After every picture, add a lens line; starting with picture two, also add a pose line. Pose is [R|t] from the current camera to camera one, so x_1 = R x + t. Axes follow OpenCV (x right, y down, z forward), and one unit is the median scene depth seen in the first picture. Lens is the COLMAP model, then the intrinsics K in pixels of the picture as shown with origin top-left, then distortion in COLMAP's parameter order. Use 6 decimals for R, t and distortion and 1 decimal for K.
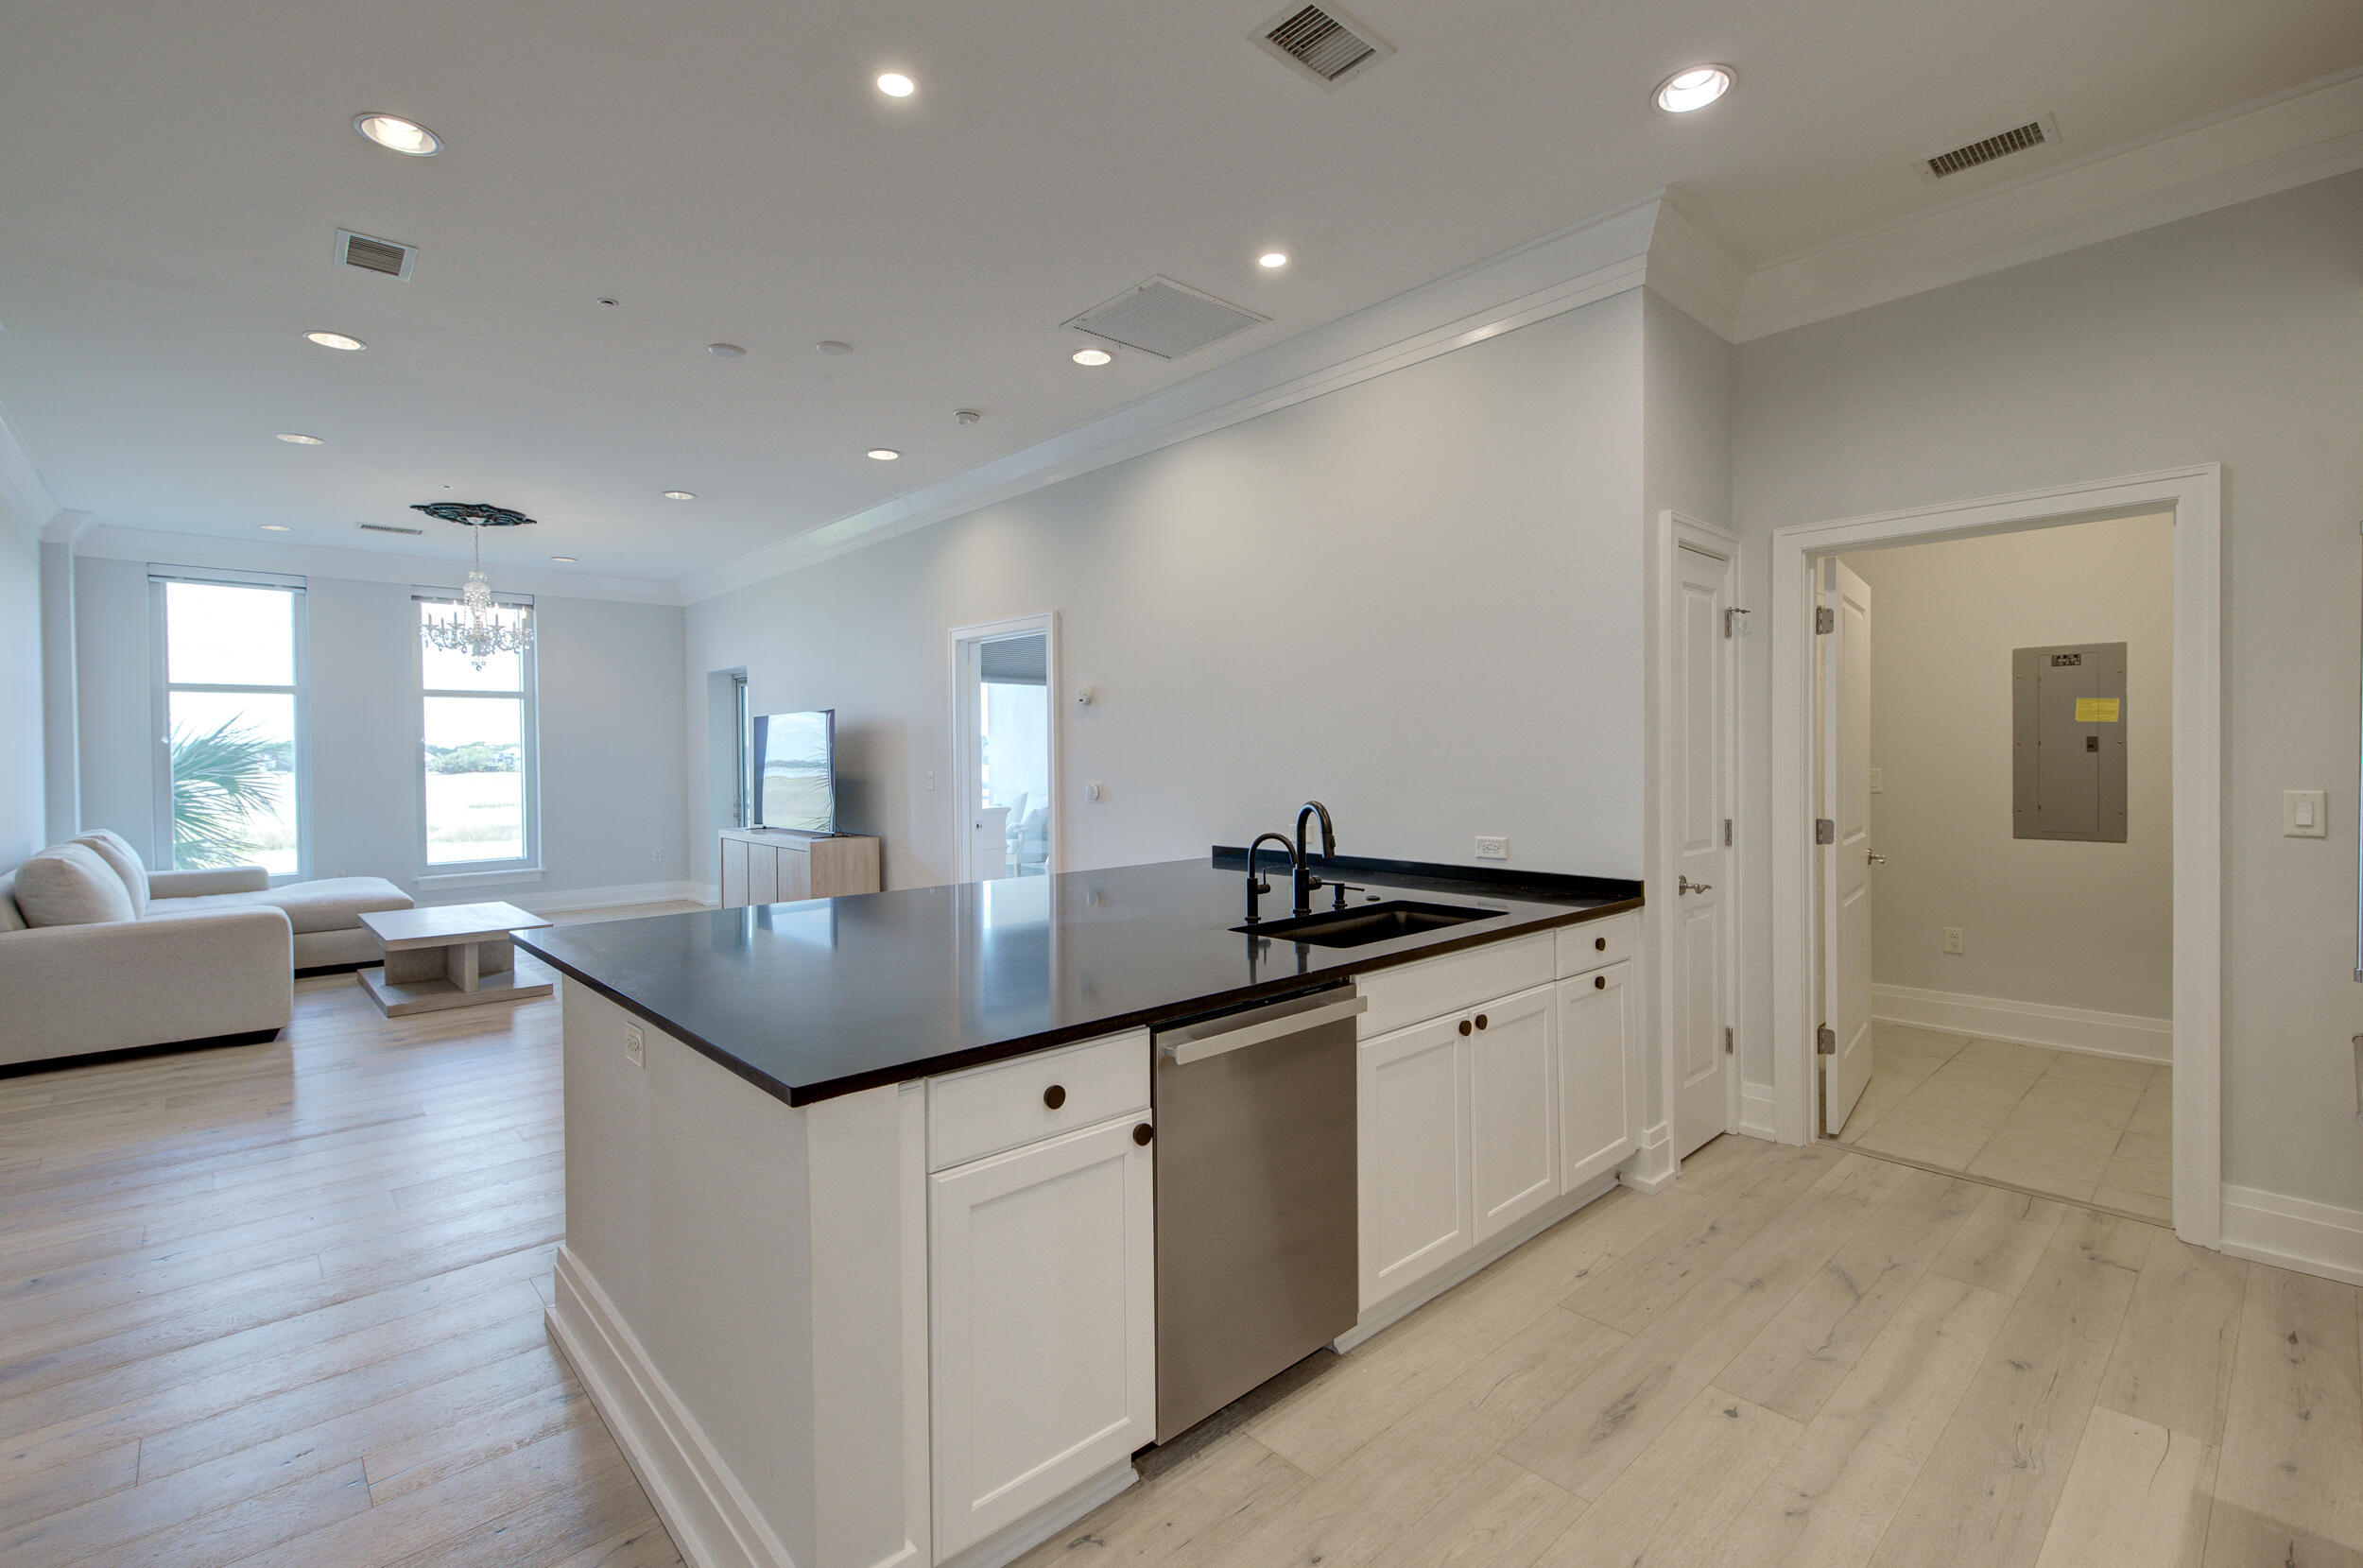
lens RADIAL K [[1045.1, 0, 1173.7], [0, 1045.1, 763.7], [0, 0, 1]] dist [0.010503, -0.000765]
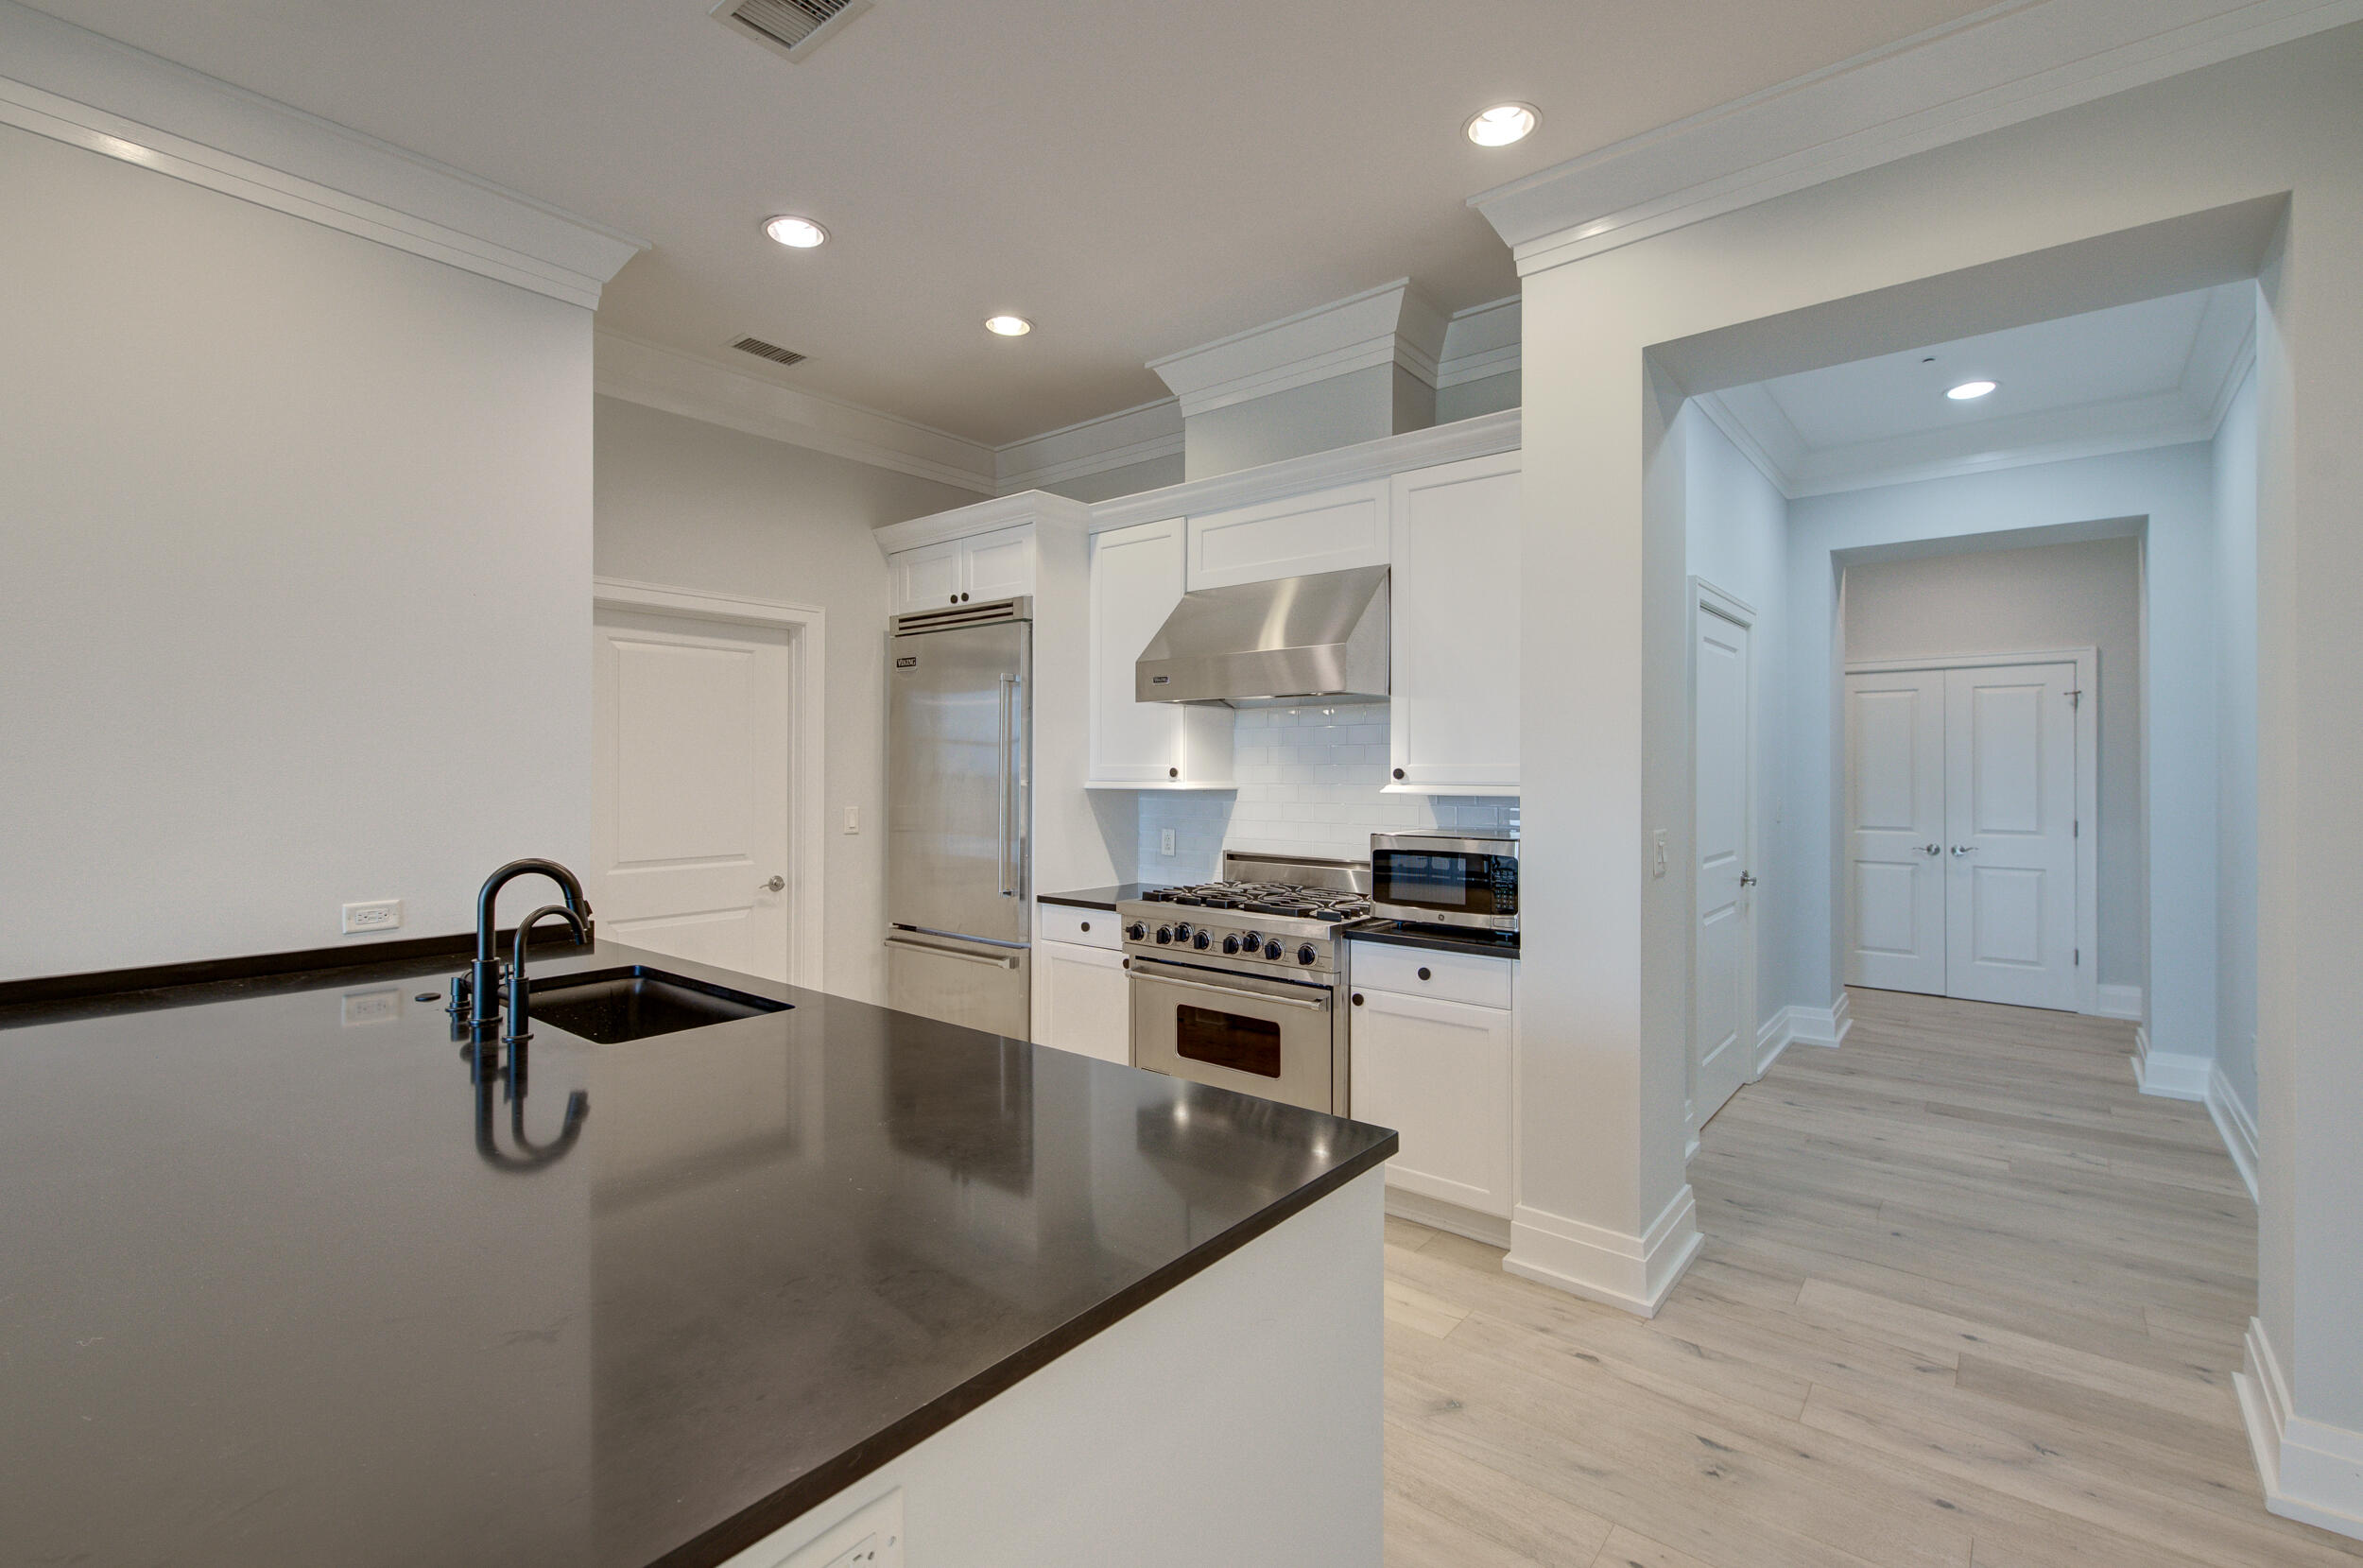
lens RADIAL K [[1045.1, 0, 1173.7], [0, 1045.1, 763.7], [0, 0, 1]] dist [0.010503, -0.000765]
pose [[-0.143505, 0.014873, 0.989538, -0.492940], [0.009682, 0.999860, -0.013624, -0.012168], [-0.989602, 0.007625, -0.143629, 0.504047]]
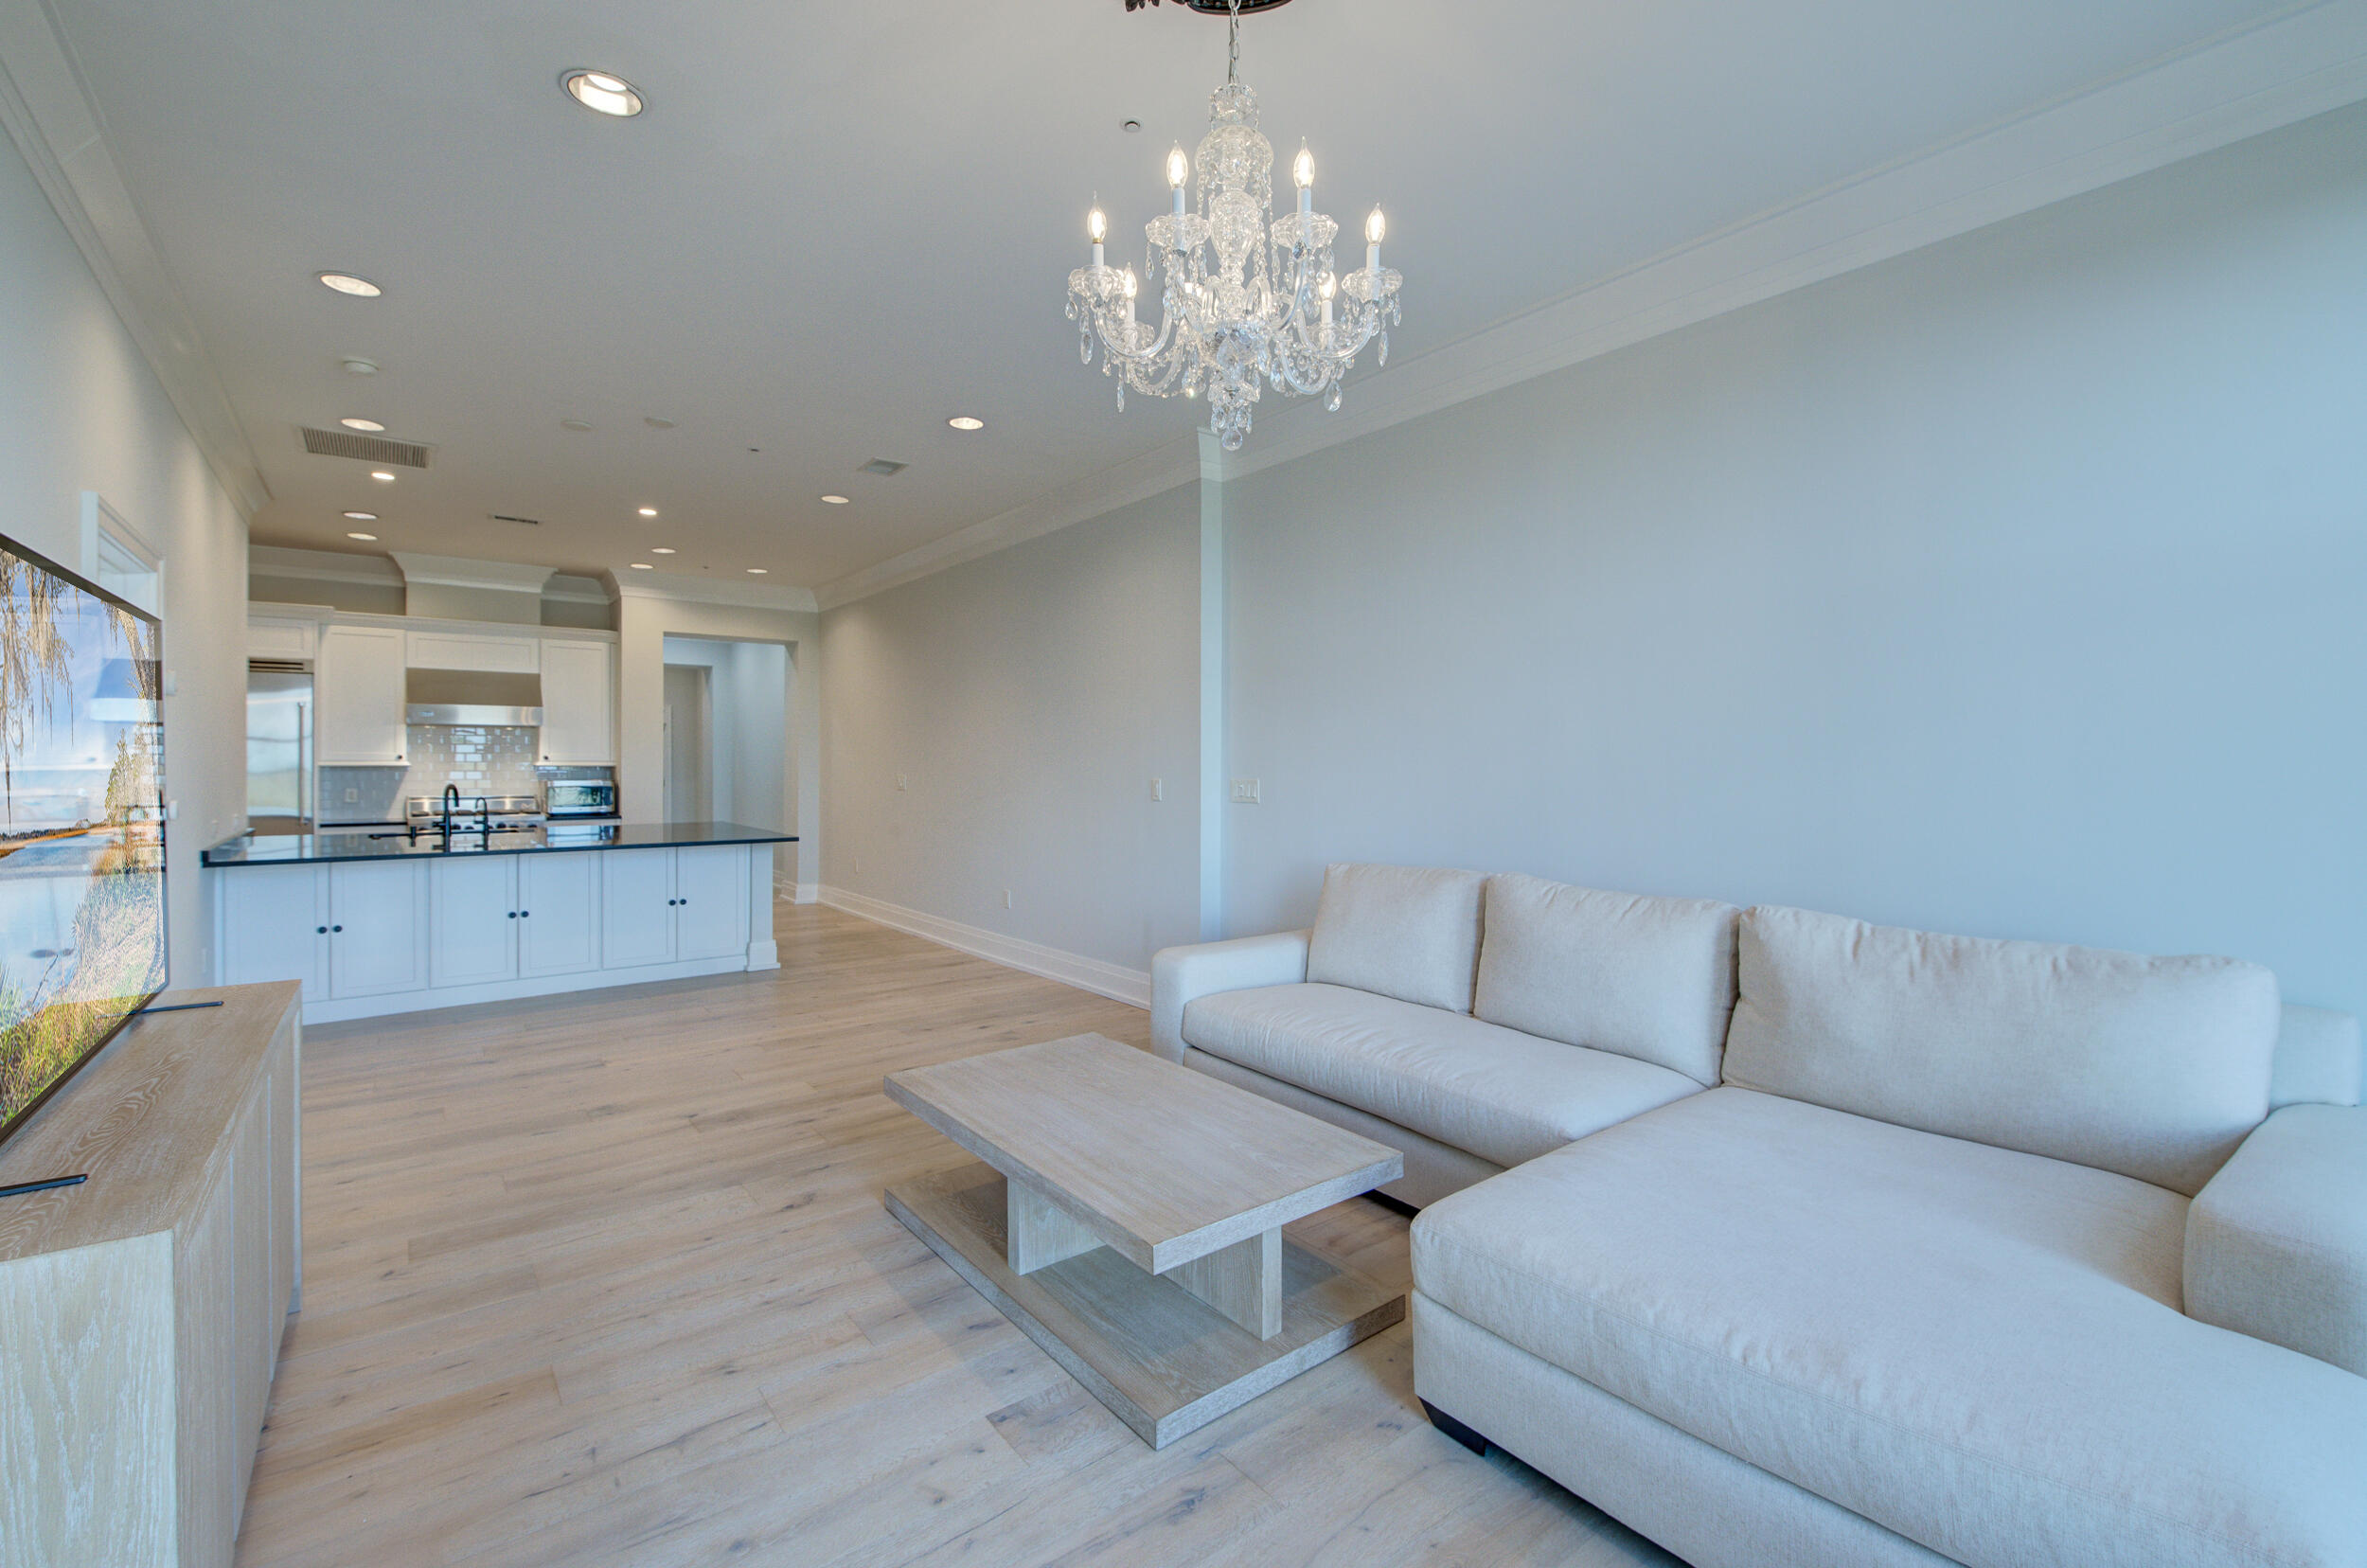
lens RADIAL K [[1034.0, 0, 1199.9], [0, 1034.0, 759.9], [0, 0, 1]] dist [0.015657, -0.000308]
pose [[-0.999398, 0.003932, 0.034481, -0.999405], [0.004025, 0.999988, 0.002631, -0.010977], [-0.034470, 0.002768, -0.999402, 1.972247]]
